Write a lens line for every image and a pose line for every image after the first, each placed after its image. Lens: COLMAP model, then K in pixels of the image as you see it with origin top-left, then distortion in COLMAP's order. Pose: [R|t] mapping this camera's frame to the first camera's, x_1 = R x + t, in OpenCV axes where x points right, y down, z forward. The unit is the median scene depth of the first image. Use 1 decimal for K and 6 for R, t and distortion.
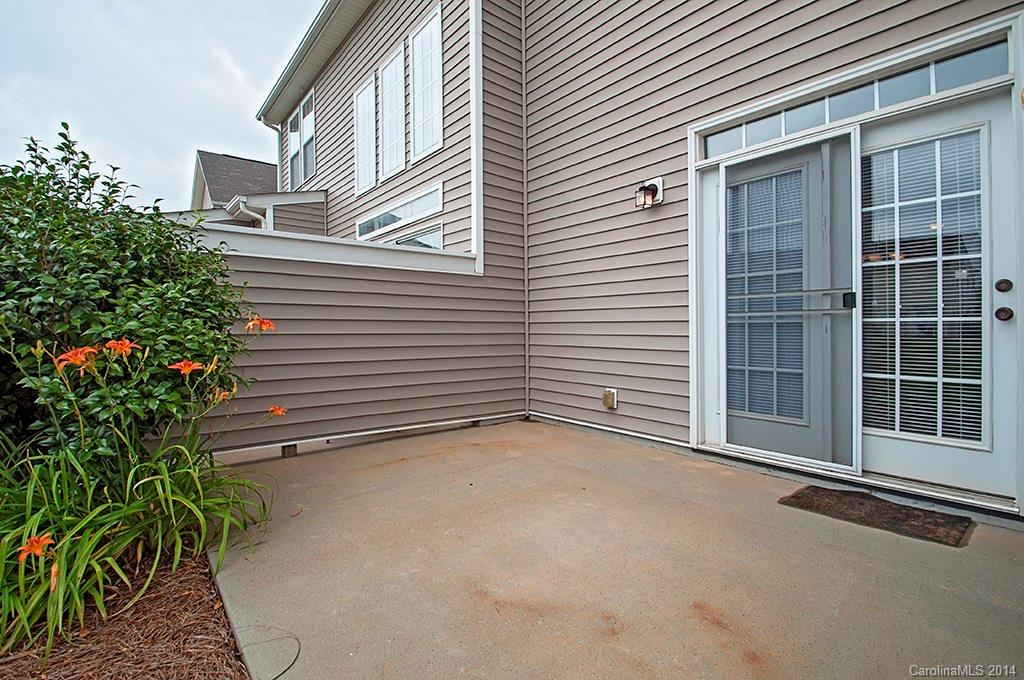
lens RADIAL K [[476.8, 0, 505.1], [0, 476.8, 333.6], [0, 0, 1]] dist [0.002566, -0.000017]
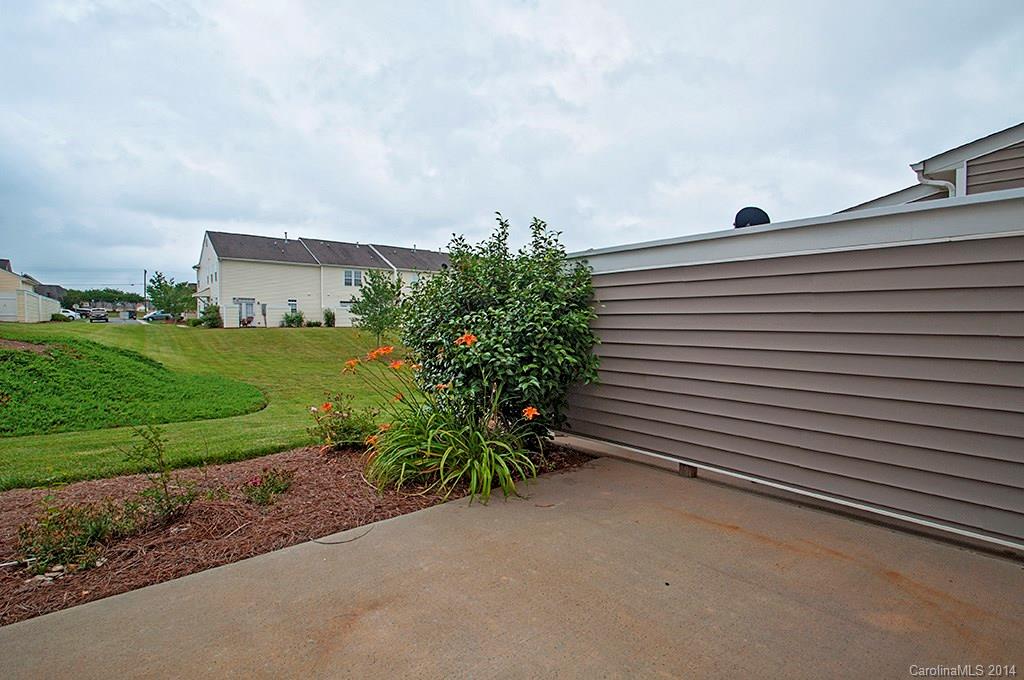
lens RADIAL K [[476.8, 0, 504.5], [0, 476.8, 340.3], [0, 0, 1]] dist [0.002566, -0.000017]
pose [[0.029604, 0.045253, -0.998537, 0.524210], [-0.006964, 0.998960, 0.045066, -0.060088], [0.999537, 0.005619, 0.029888, 0.643645]]
